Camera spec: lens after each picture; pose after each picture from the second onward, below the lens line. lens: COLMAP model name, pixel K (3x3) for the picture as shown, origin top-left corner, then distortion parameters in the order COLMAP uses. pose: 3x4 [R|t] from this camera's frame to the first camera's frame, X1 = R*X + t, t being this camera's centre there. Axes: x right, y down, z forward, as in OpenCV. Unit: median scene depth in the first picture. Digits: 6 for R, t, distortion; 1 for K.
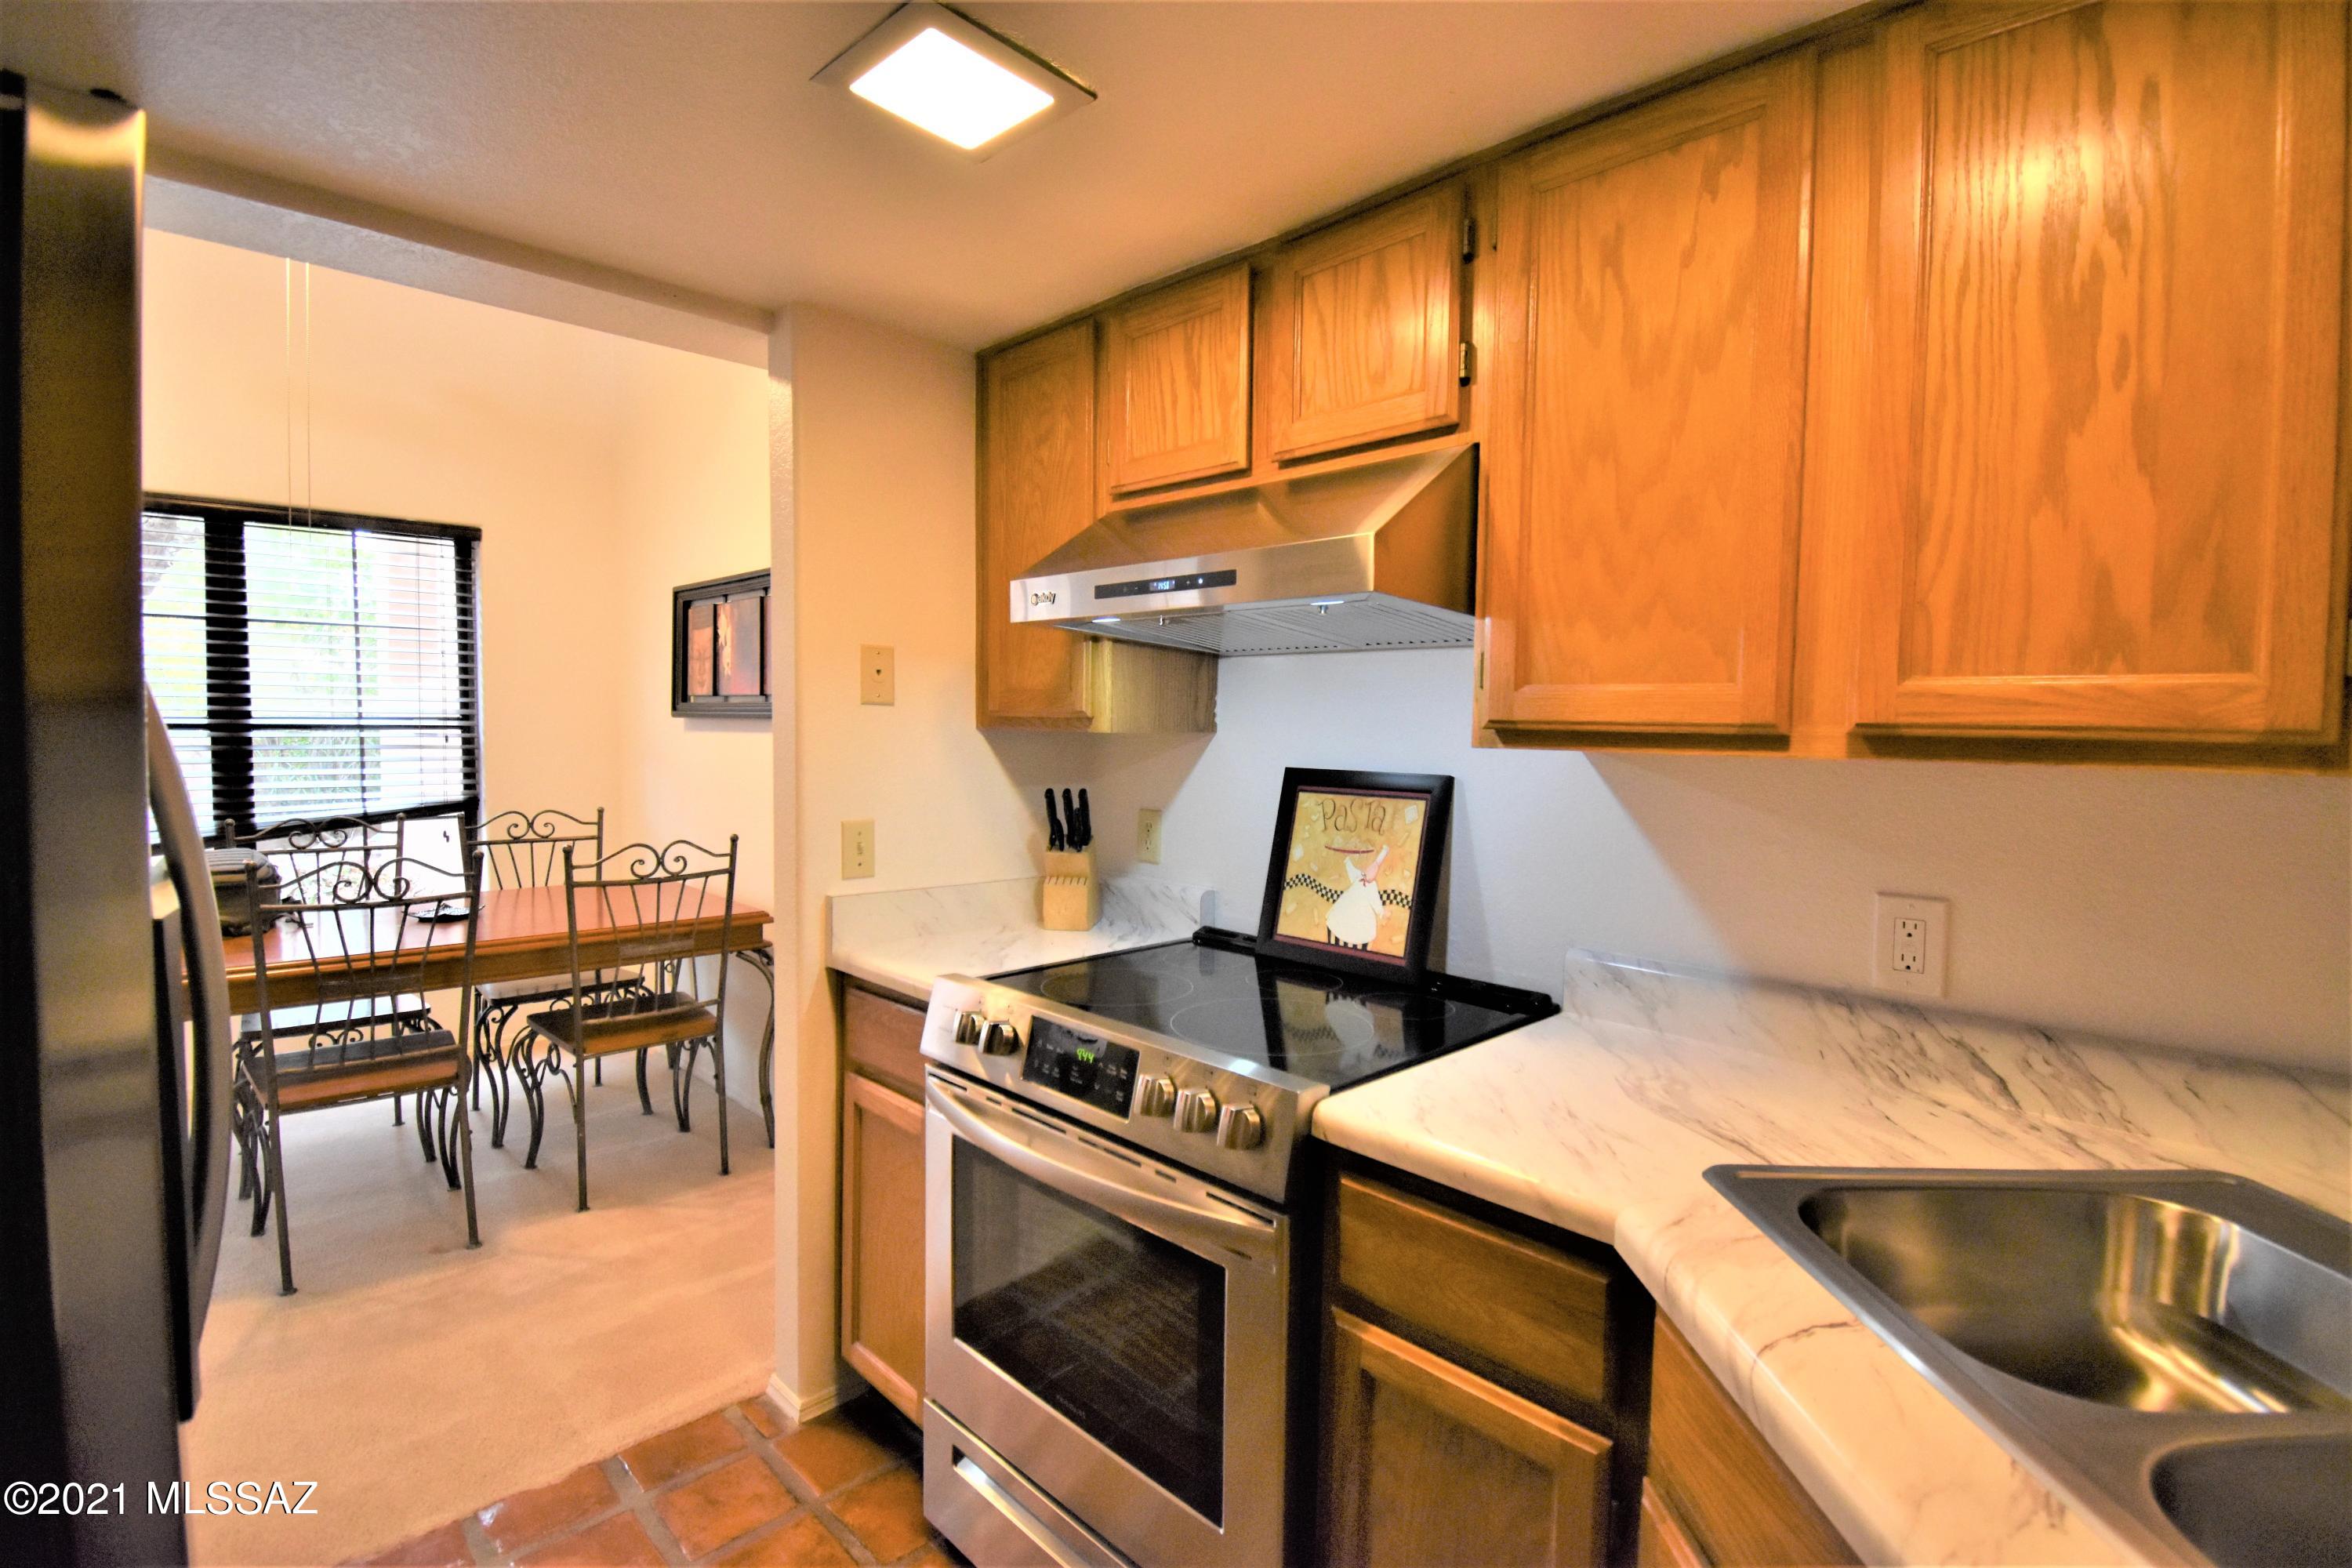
lens RADIAL K [[1077.8, 0, 1176.6], [0, 1077.8, 779.5], [0, 0, 1]] dist [-0.003122, -0.009165]
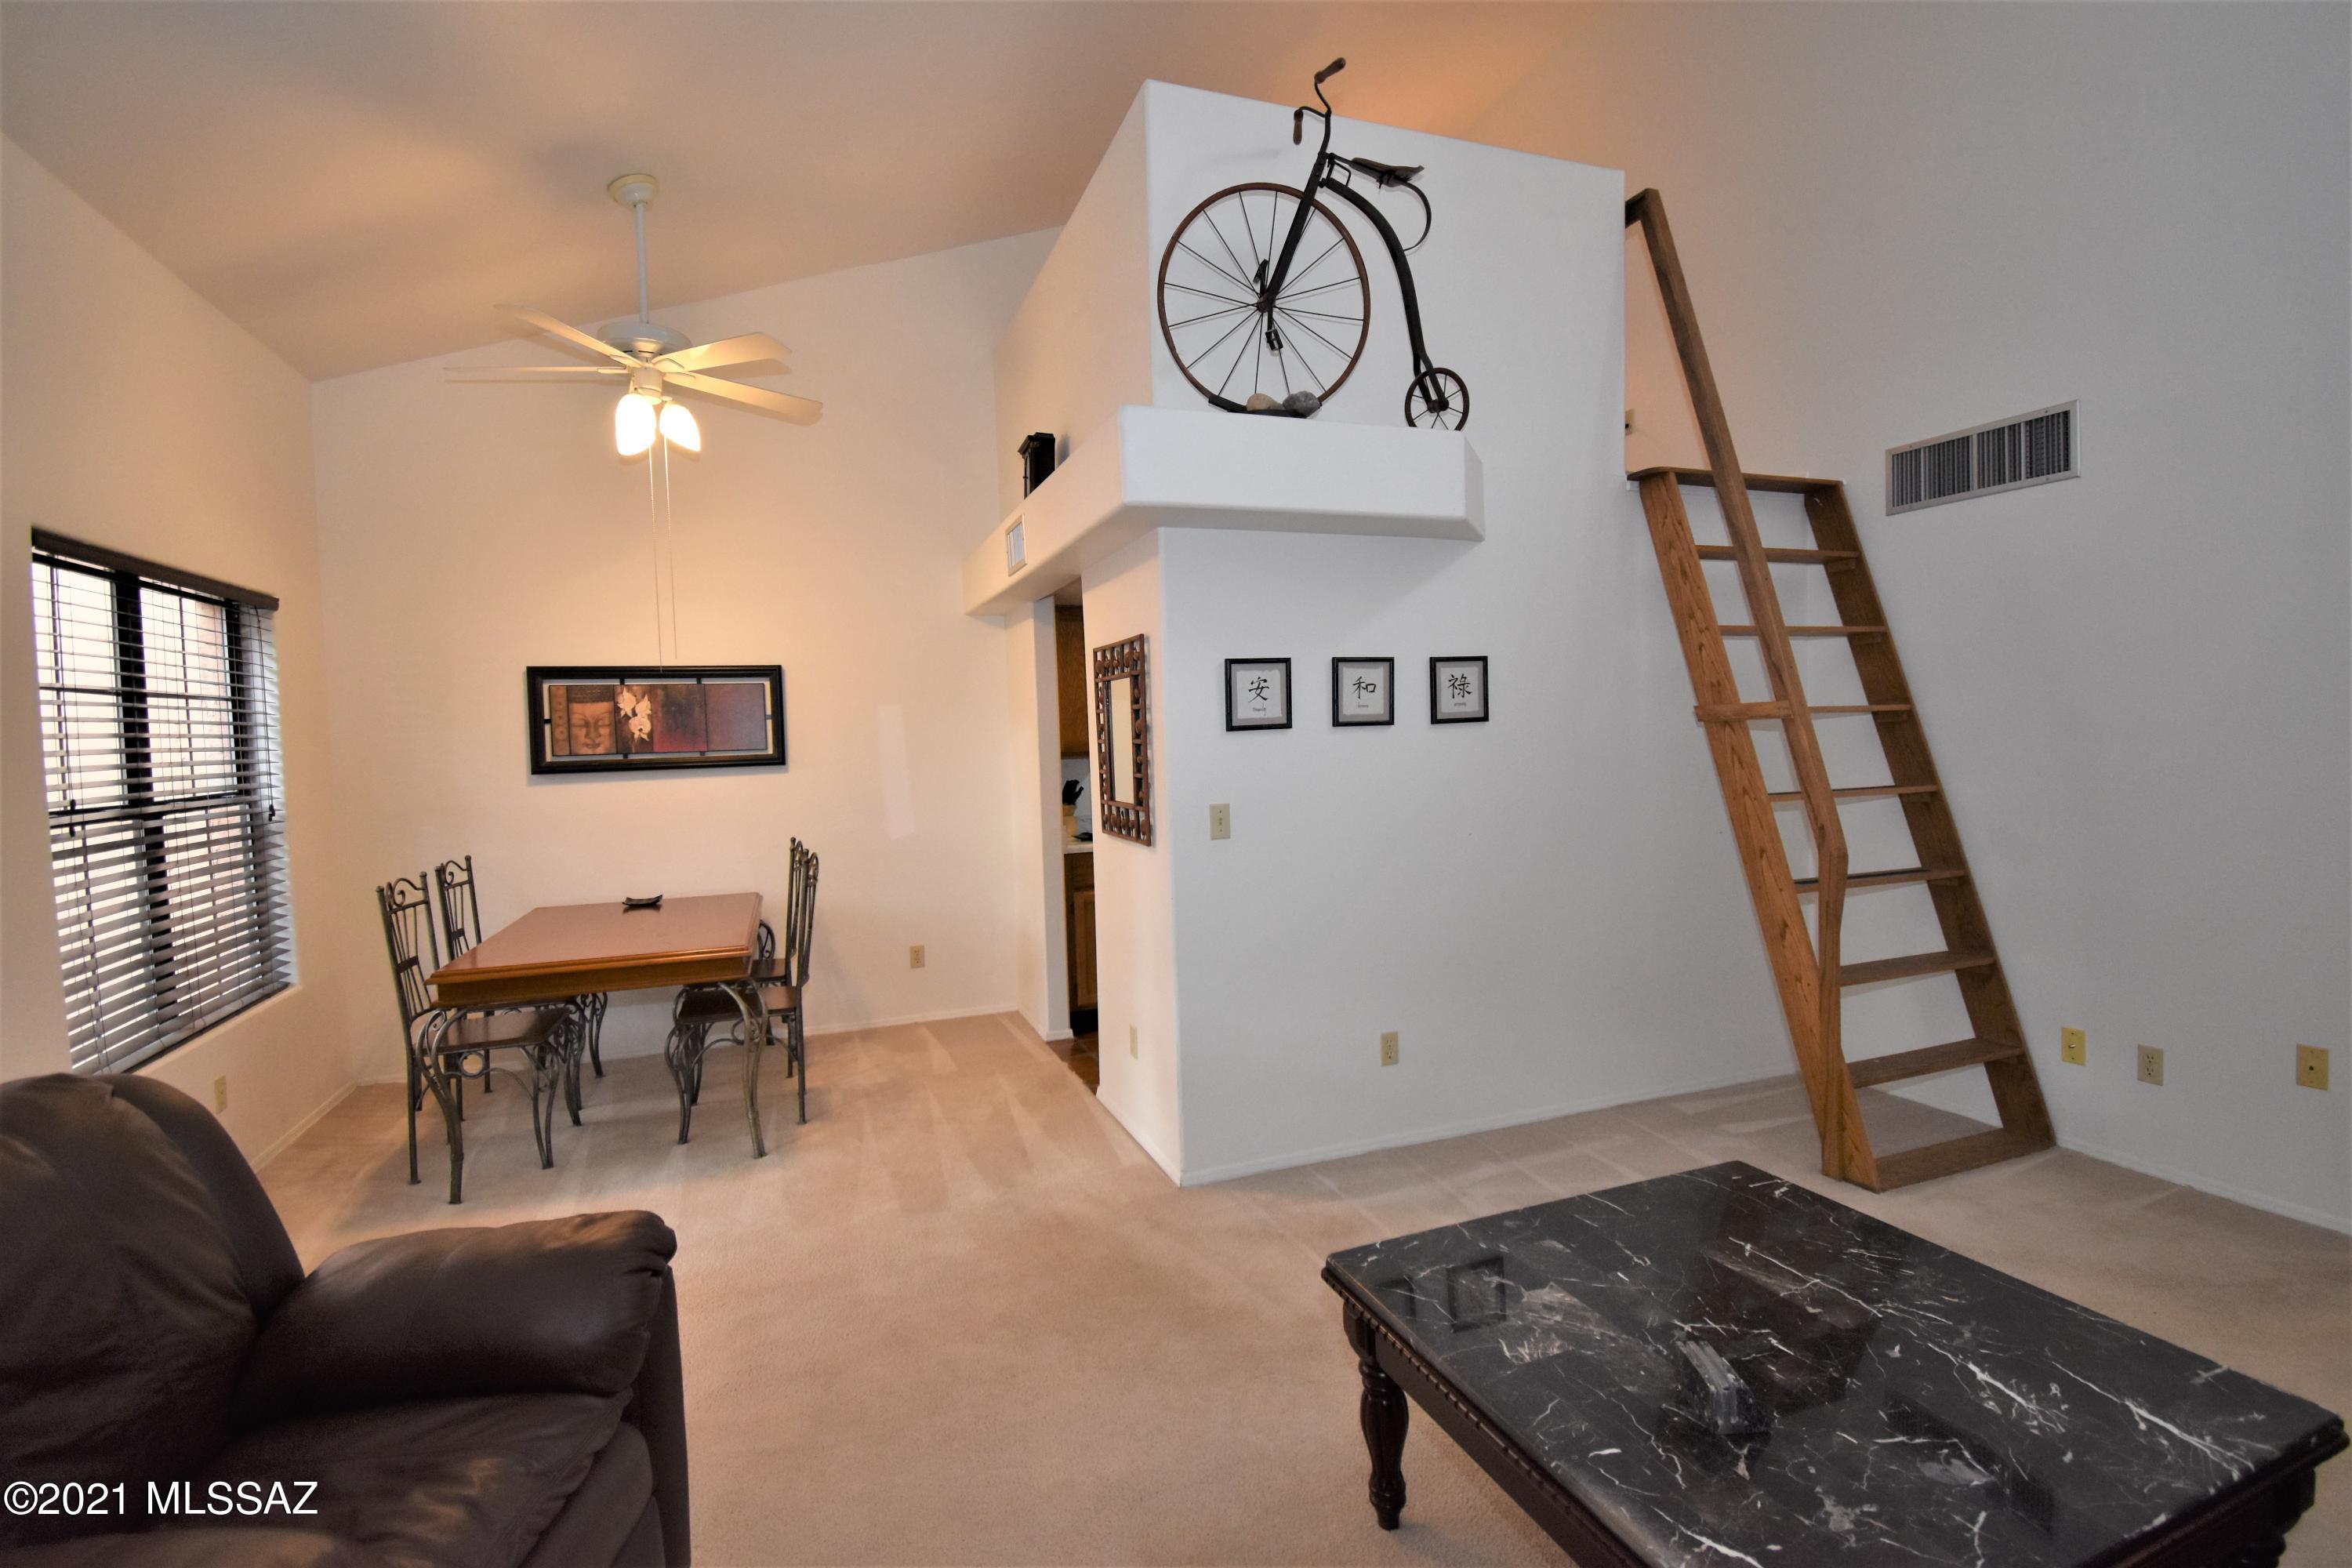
lens RADIAL K [[1077.8, 0, 1184.6], [0, 1077.8, 783.9], [0, 0, 1]] dist [-0.003122, -0.009165]
pose [[0.400167, -0.069096, 0.913834, -2.937898], [0.083772, 0.995737, 0.038605, -0.079392], [-0.912605, 0.061105, 0.404249, -0.337791]]
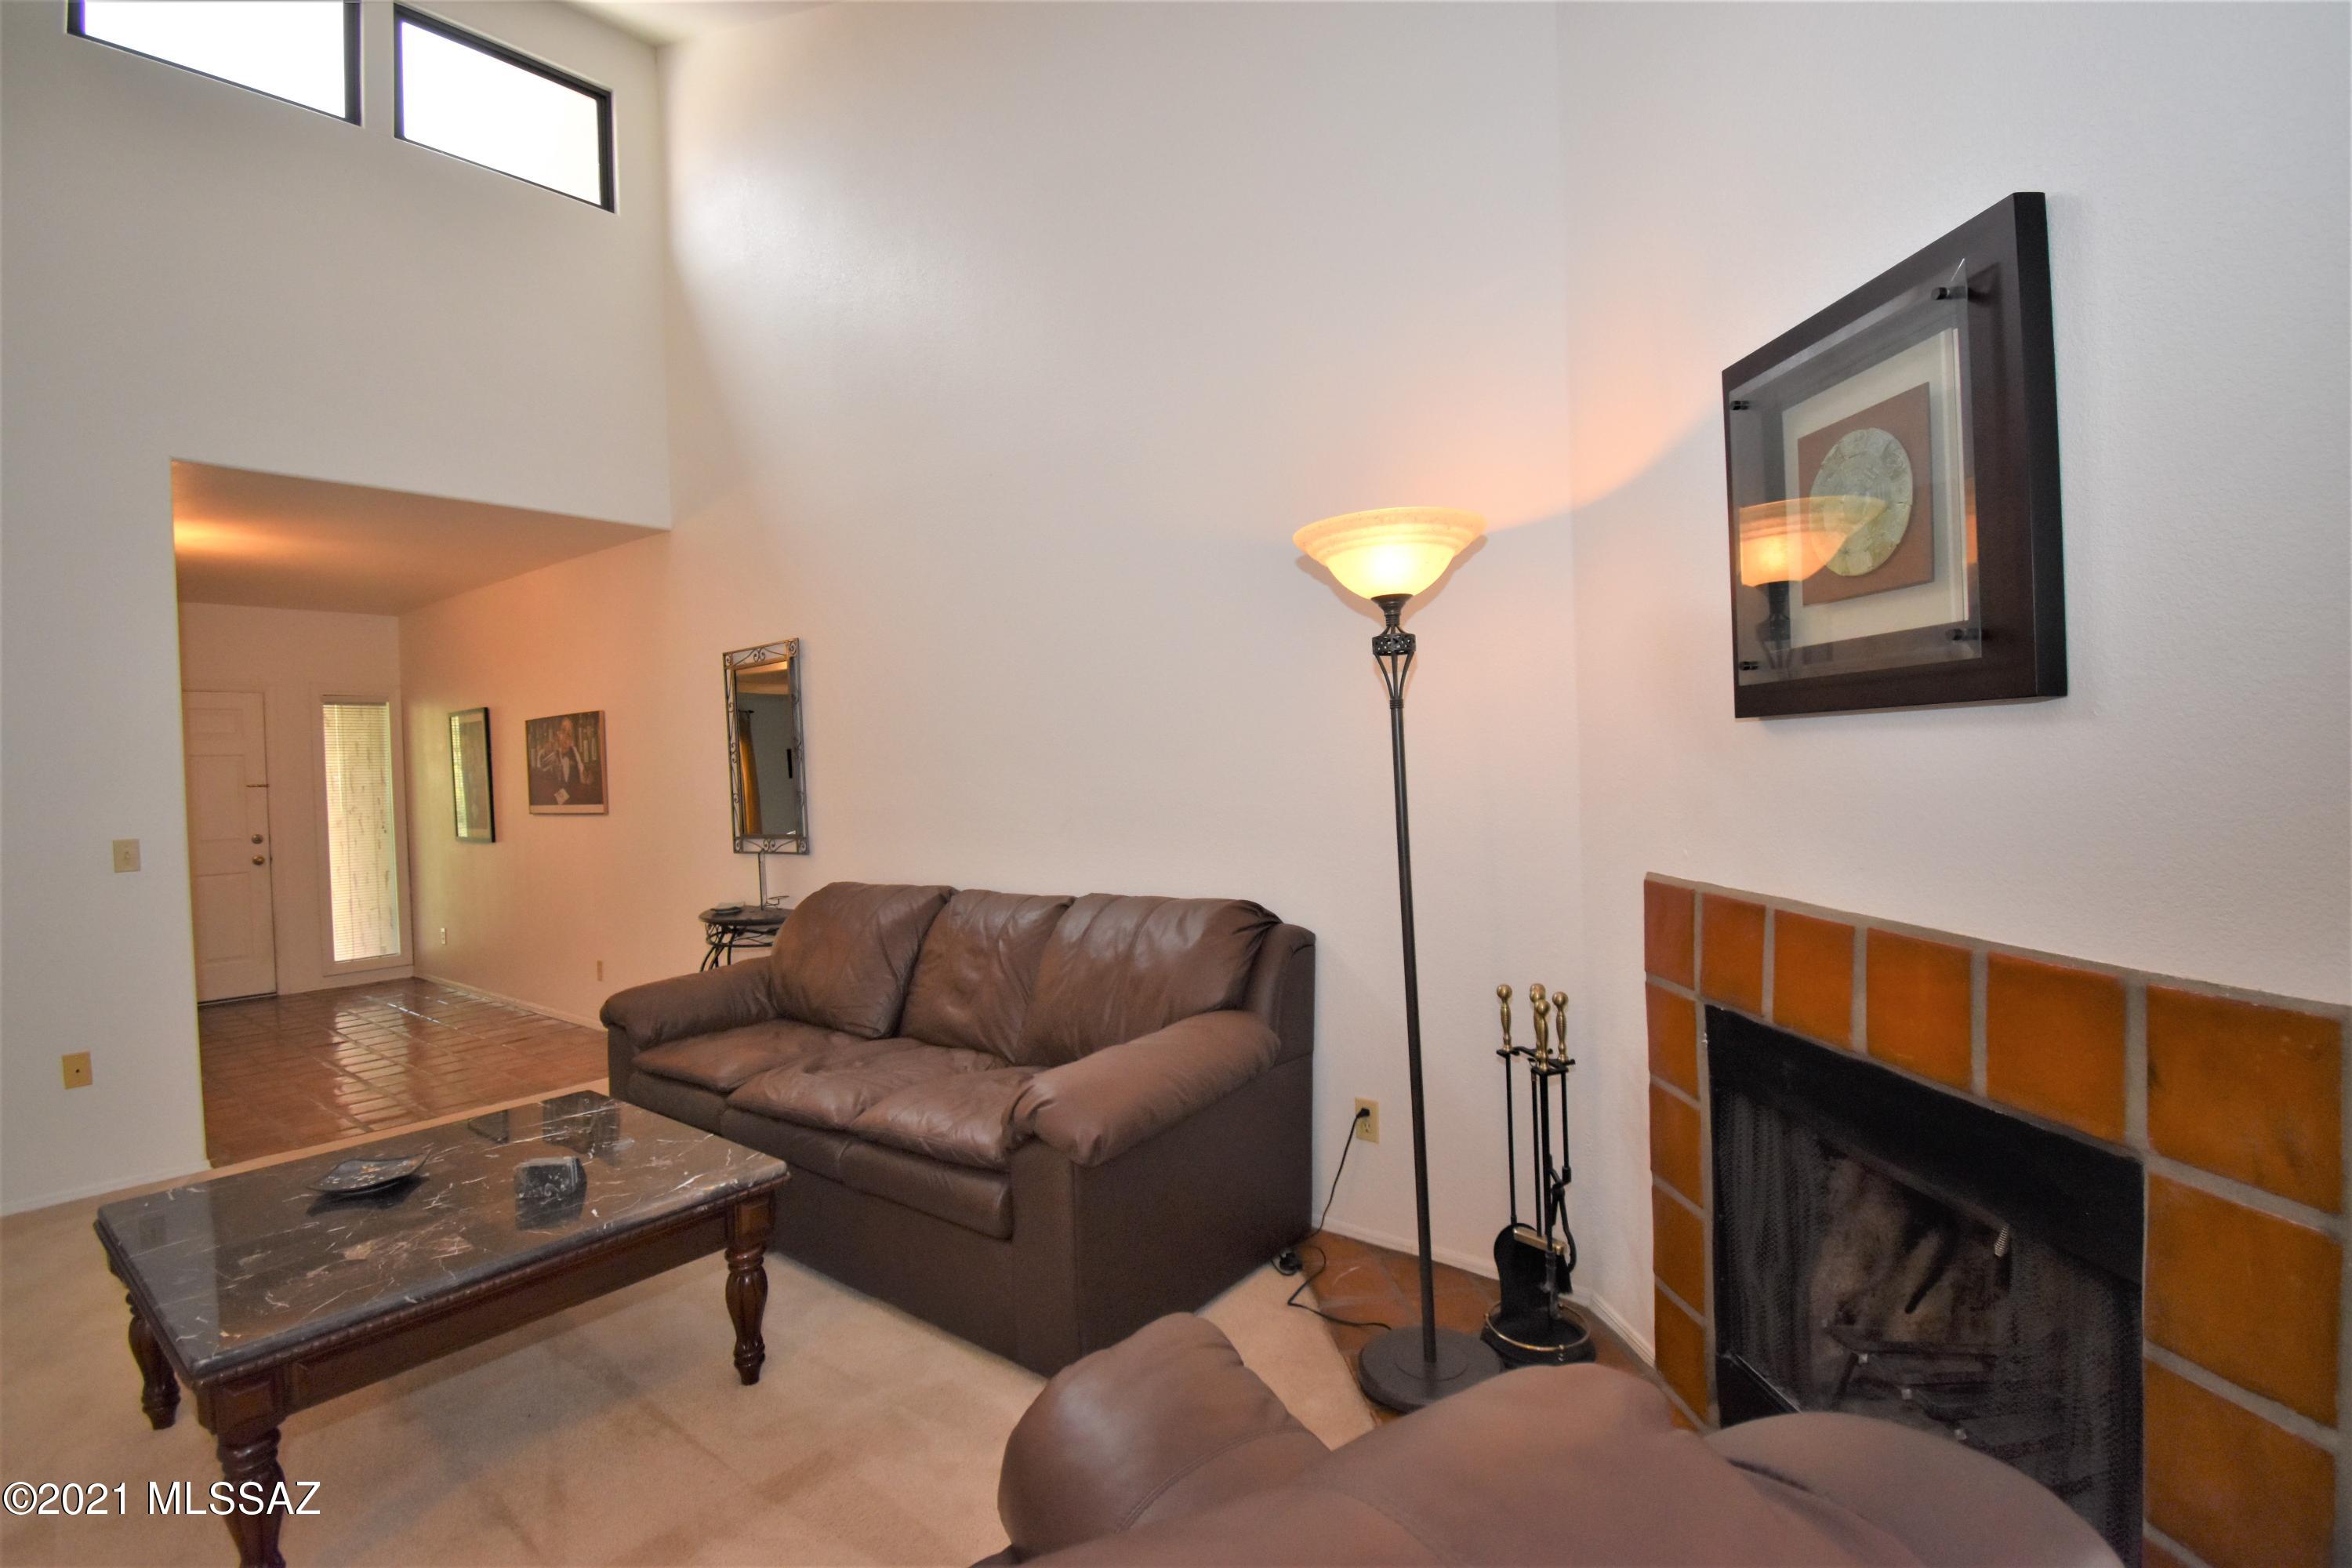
lens RADIAL K [[1077.8, 0, 1187.9], [0, 1077.8, 782.0], [0, 0, 1]] dist [-0.003122, -0.009165]
pose [[-0.992726, 0.026475, -0.117449, -2.646350], [0.018437, 0.997446, 0.069004, -0.082554], [0.118975, 0.066337, -0.990679, 0.994884]]
